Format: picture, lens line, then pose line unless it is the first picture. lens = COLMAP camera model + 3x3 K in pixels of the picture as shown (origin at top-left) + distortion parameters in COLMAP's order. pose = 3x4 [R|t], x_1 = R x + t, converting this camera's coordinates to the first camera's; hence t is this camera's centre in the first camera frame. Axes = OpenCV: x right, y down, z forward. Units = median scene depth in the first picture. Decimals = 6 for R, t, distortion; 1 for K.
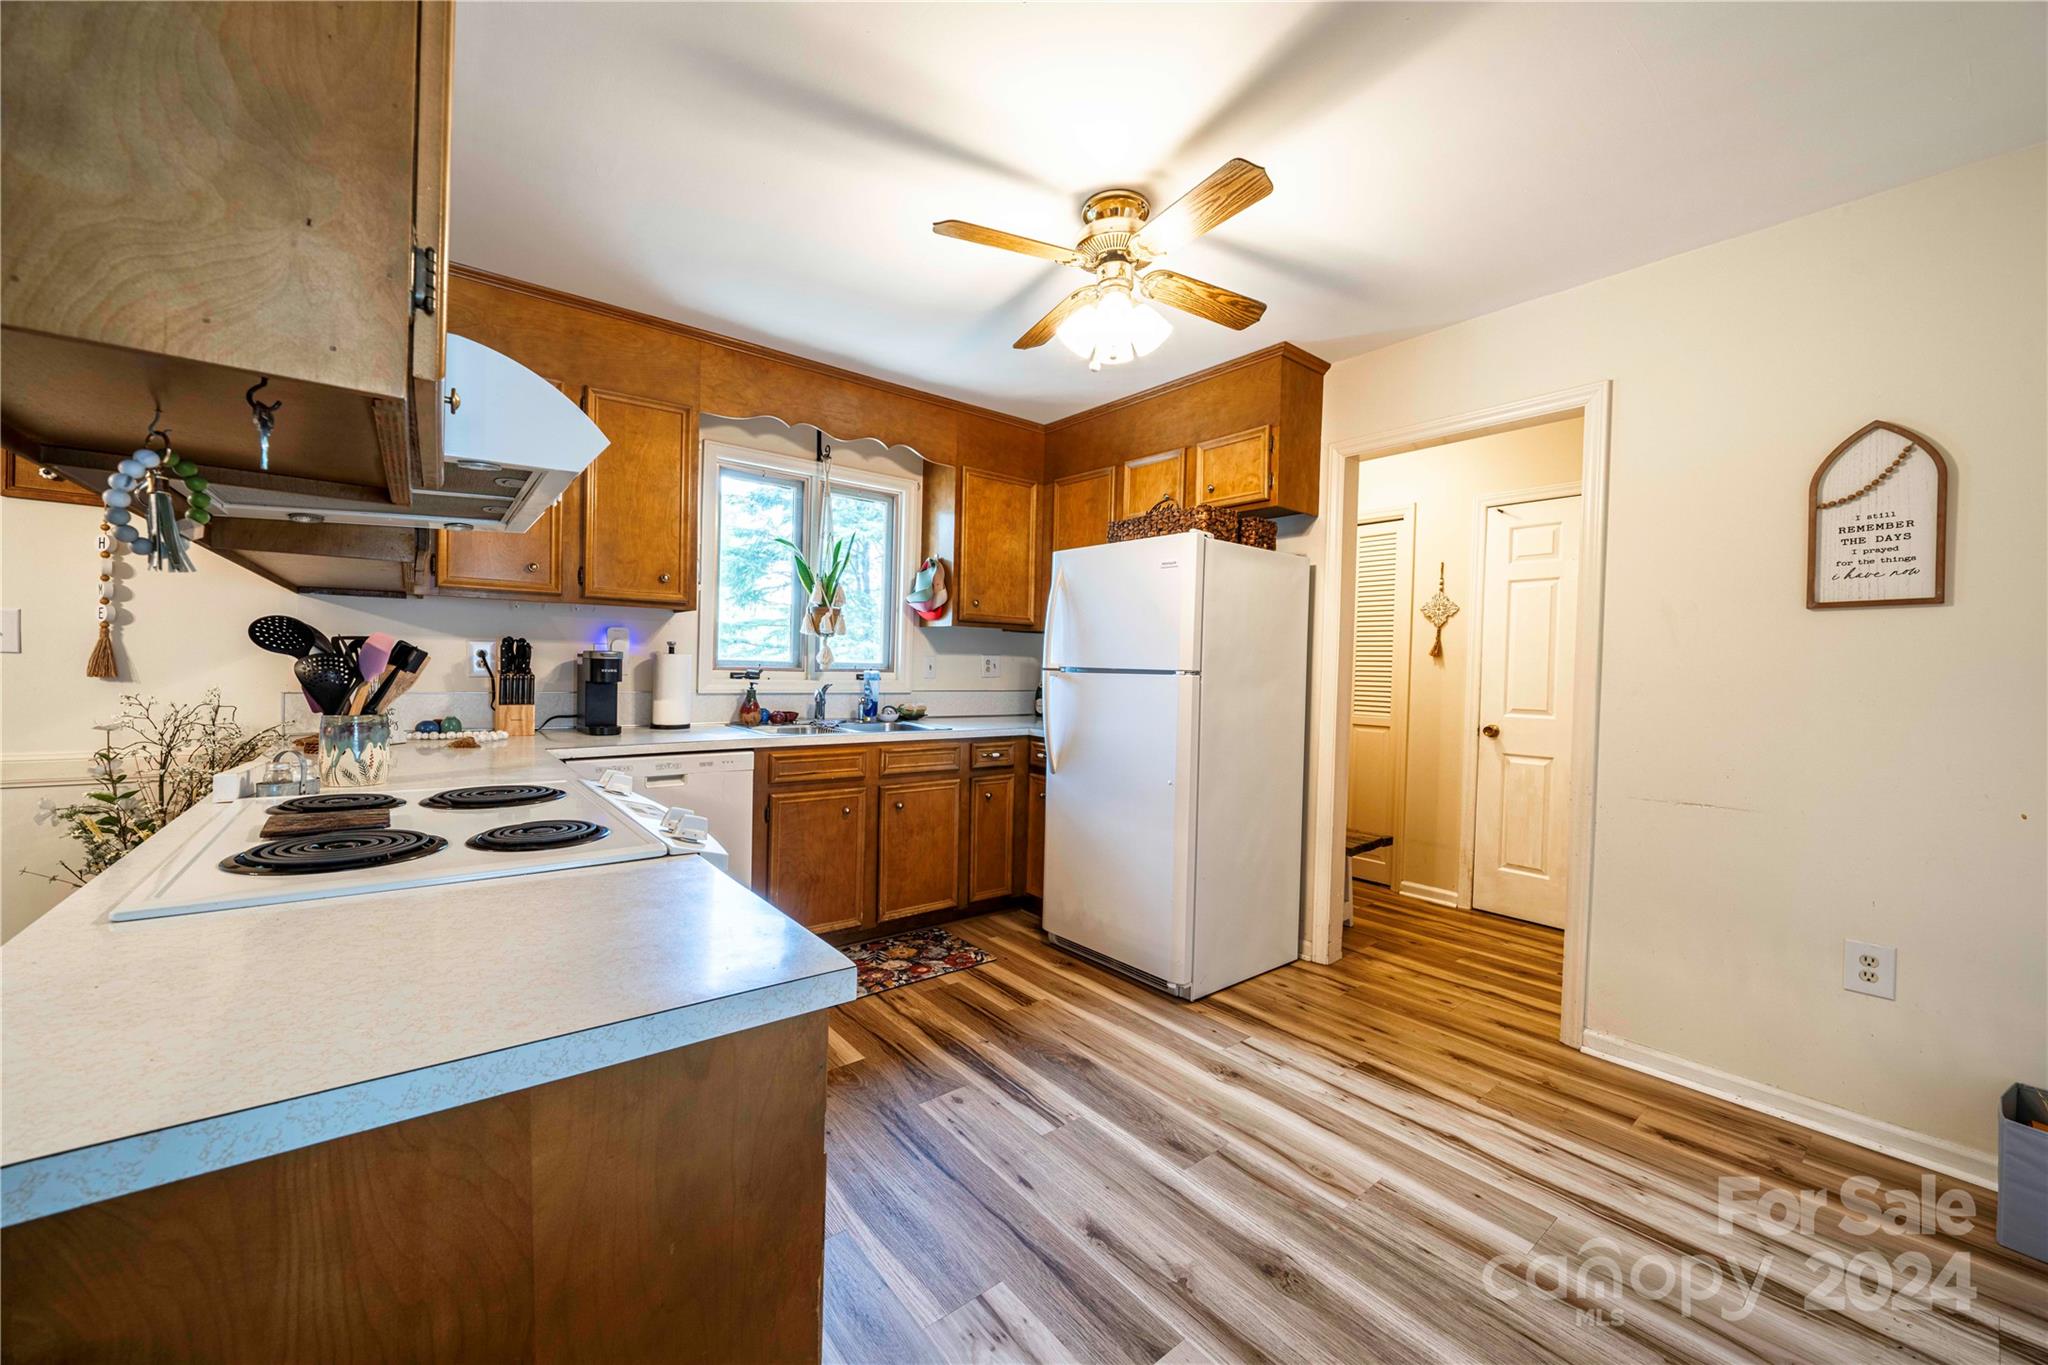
lens RADIAL K [[767.1, 0, 994.1], [0, 767.1, 673.6], [0, 0, 1]] dist [-0.001426, -0.000040]
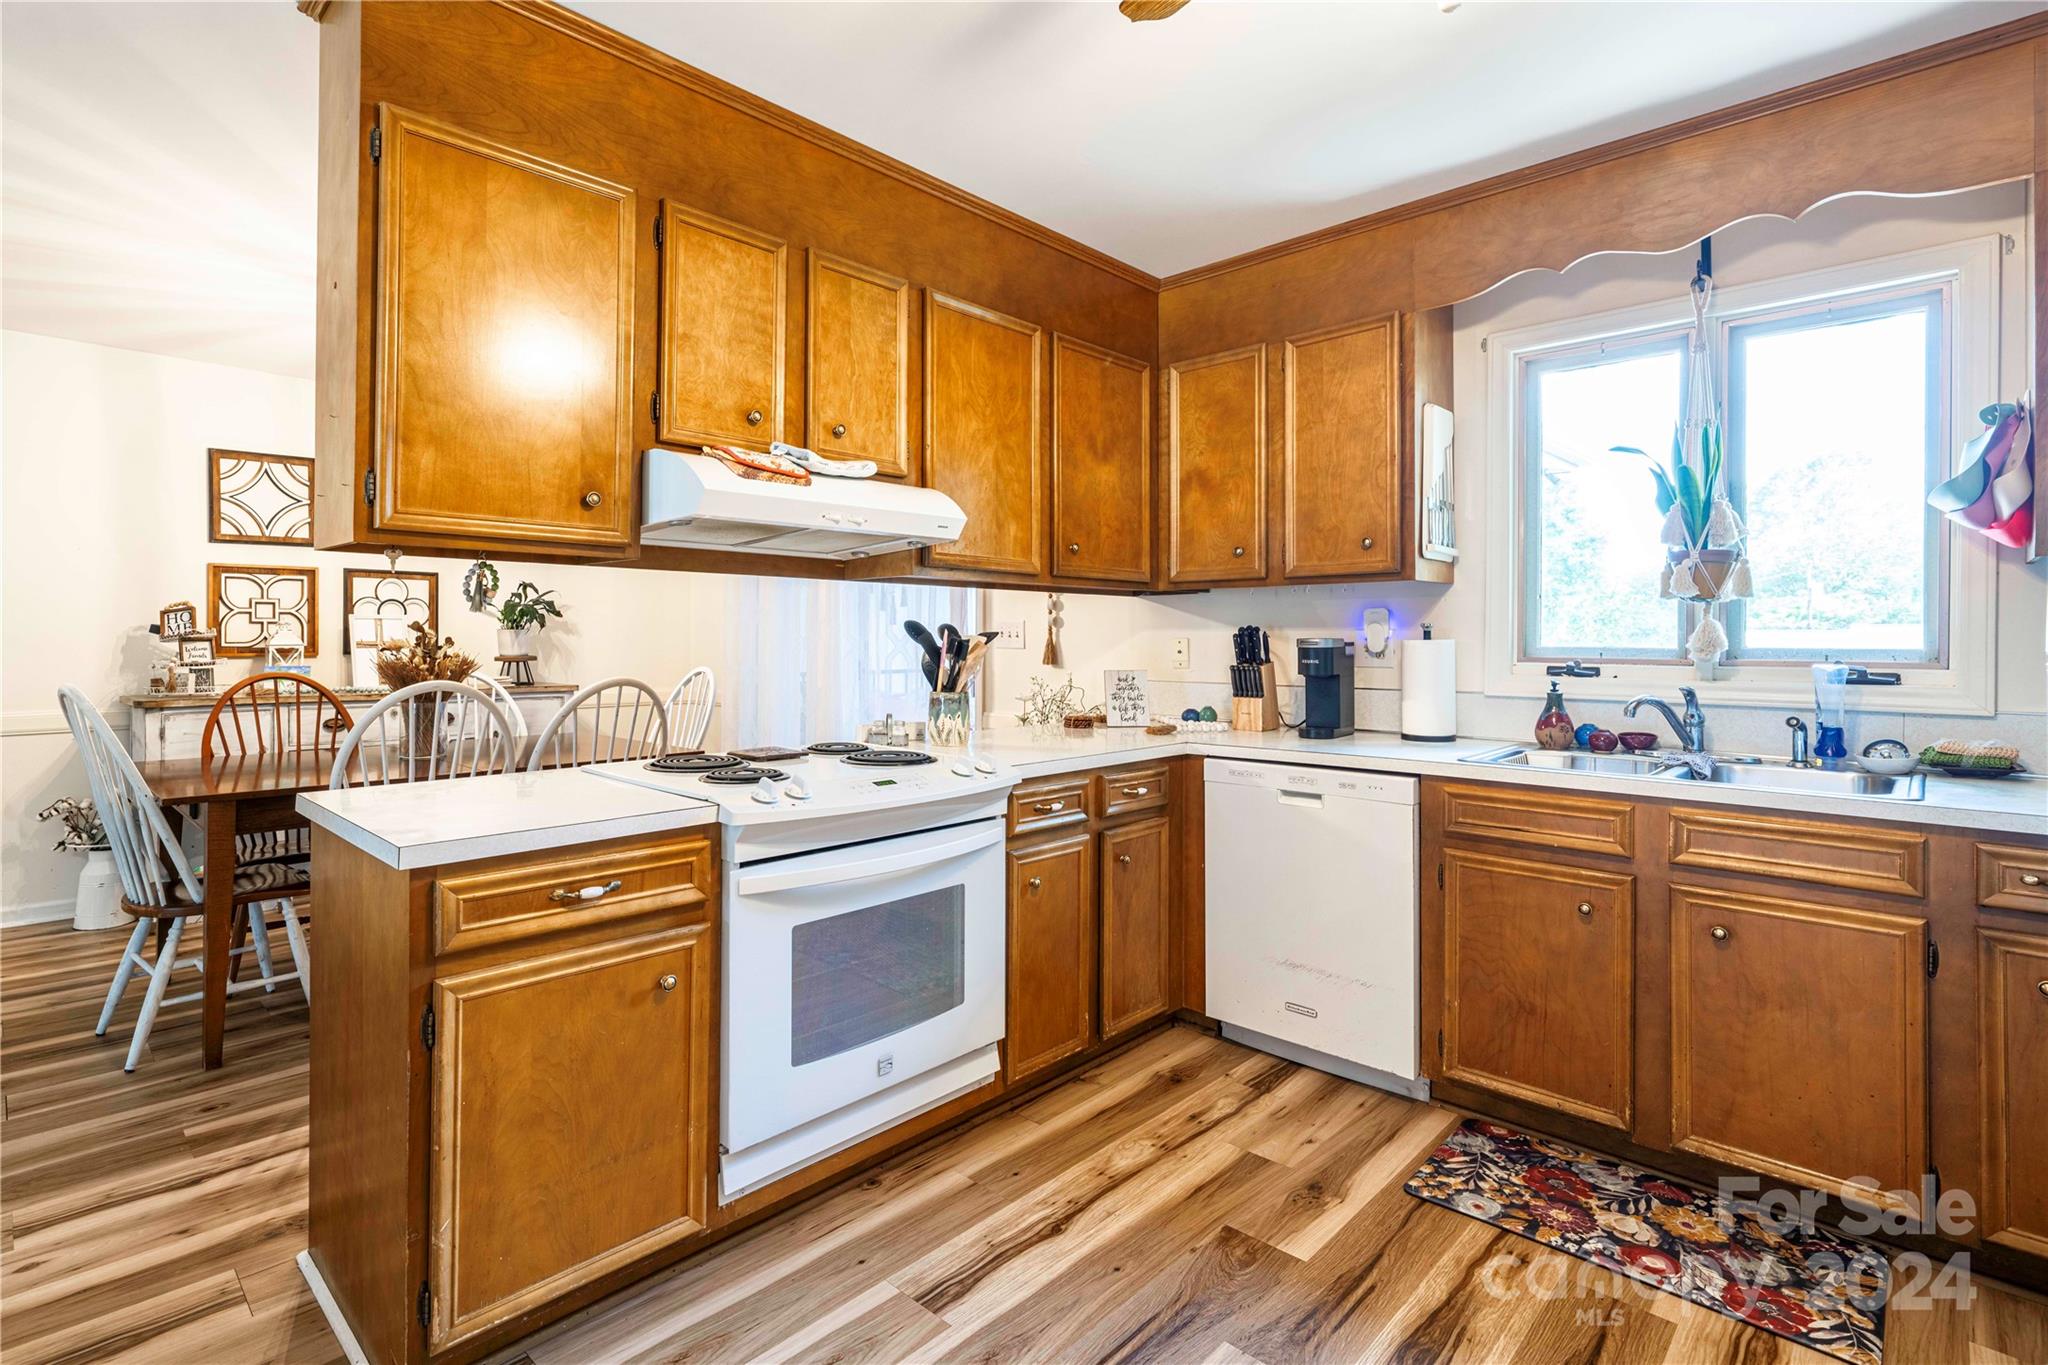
lens RADIAL K [[1033.8, 0, 1079.8], [0, 1033.8, 626.9], [0, 0, 1]] dist [0.001831, 0.000411]
pose [[0.151586, -0.035733, -0.987798, 0.464509], [-0.011390, 0.999217, -0.037893, 0.003212], [0.988379, 0.016995, 0.151060, 0.460575]]
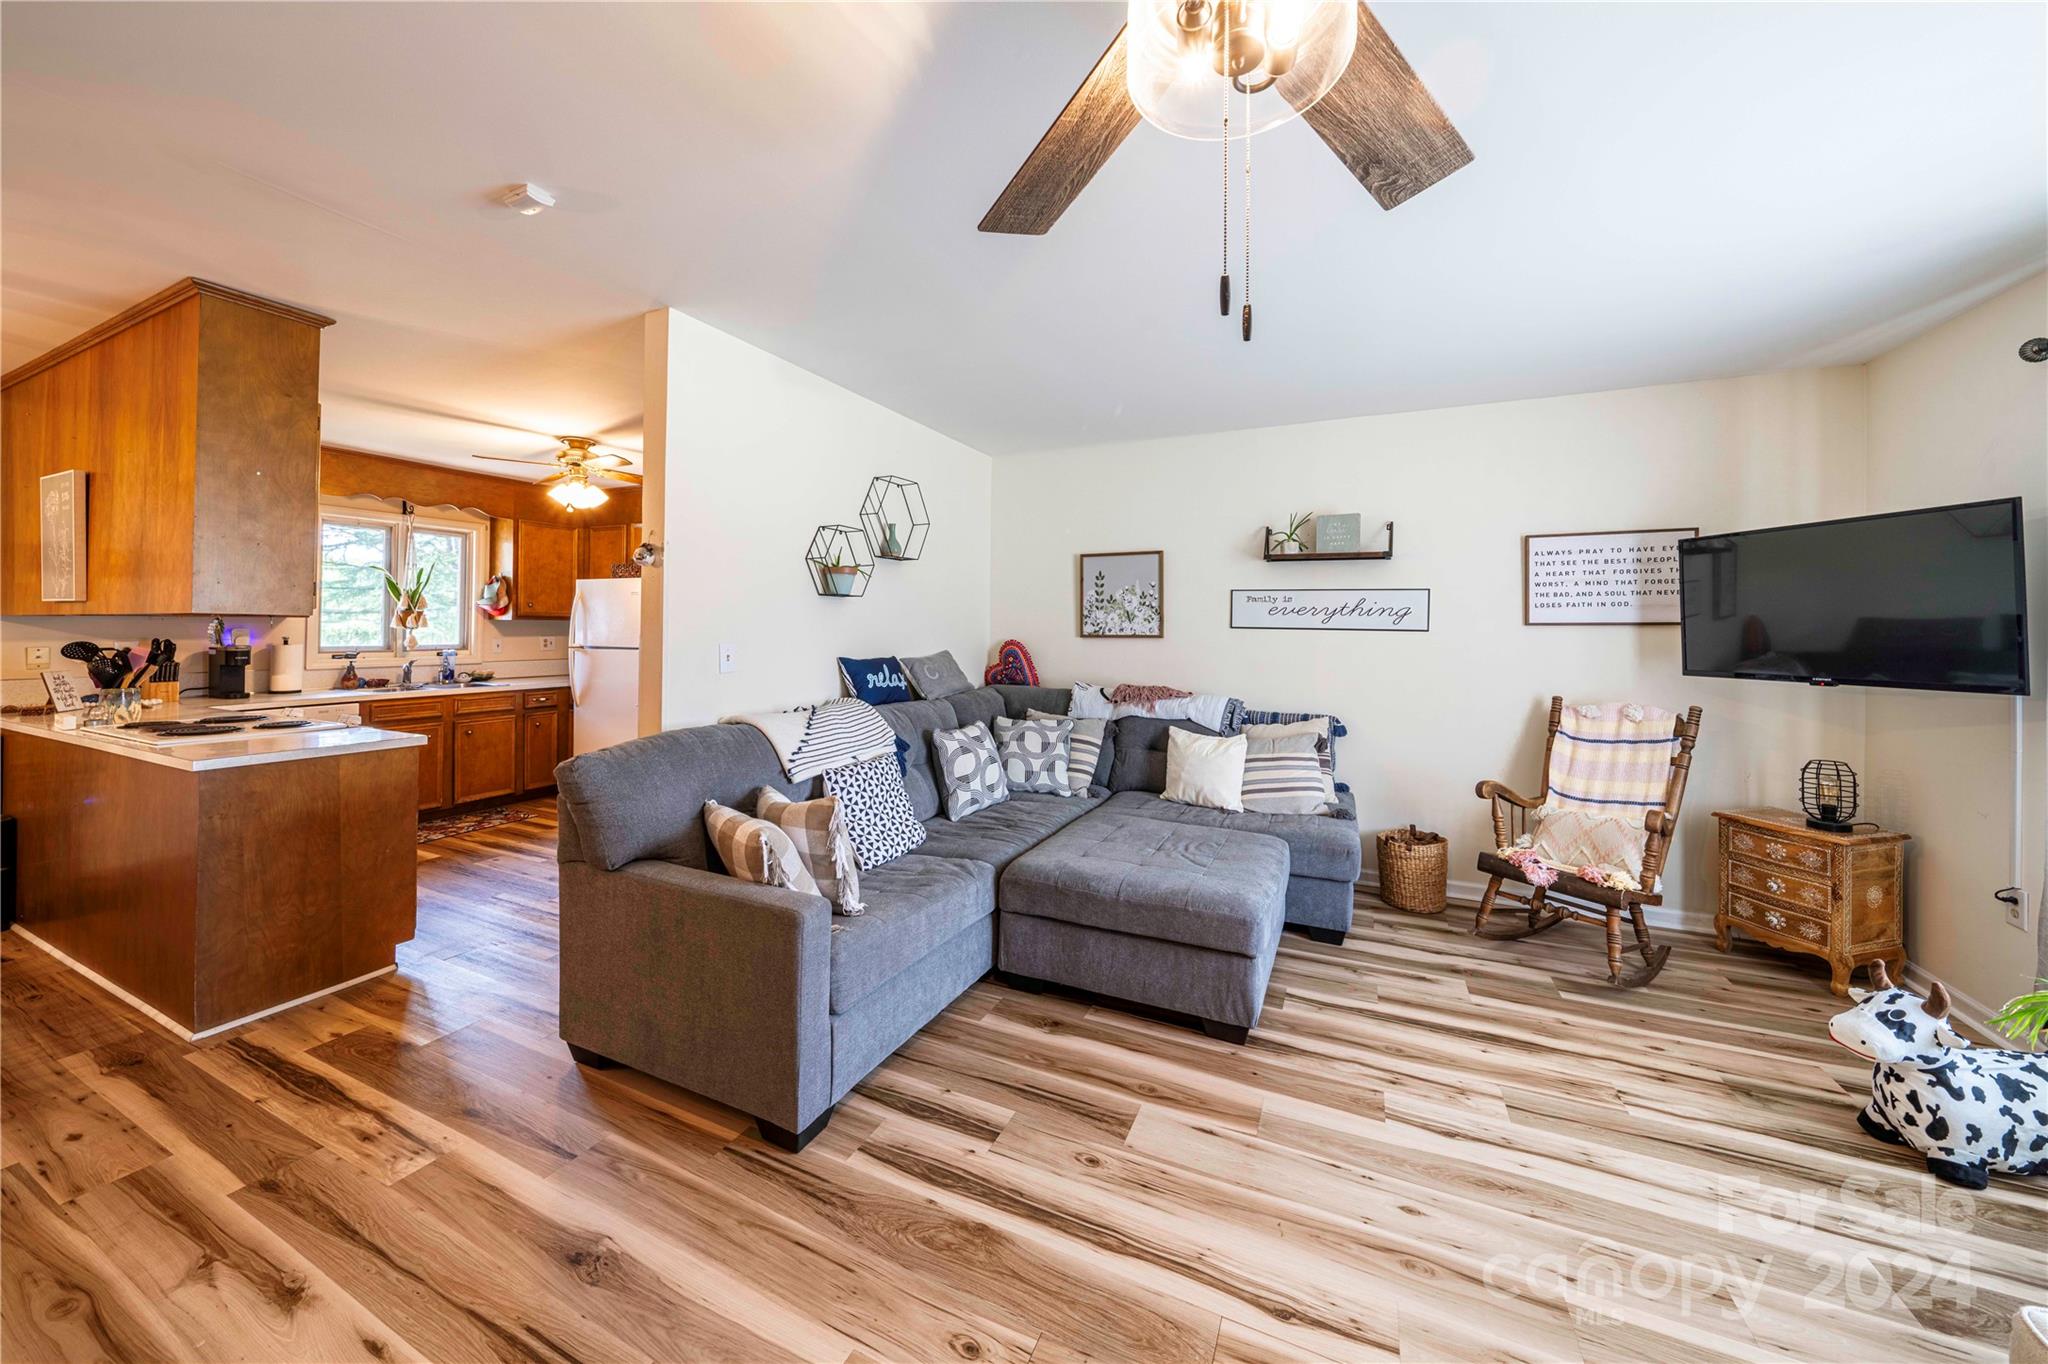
lens RADIAL K [[698.0, 0, 988.9], [0, 698.0, 623.4], [0, 0, 1]] dist [-0.005739, -0.000157]
pose [[0.887875, -0.013482, 0.459887, 0.176248], [0.018530, 0.999807, -0.006465, -0.030386], [-0.459712, 0.014262, 0.887954, -0.807681]]
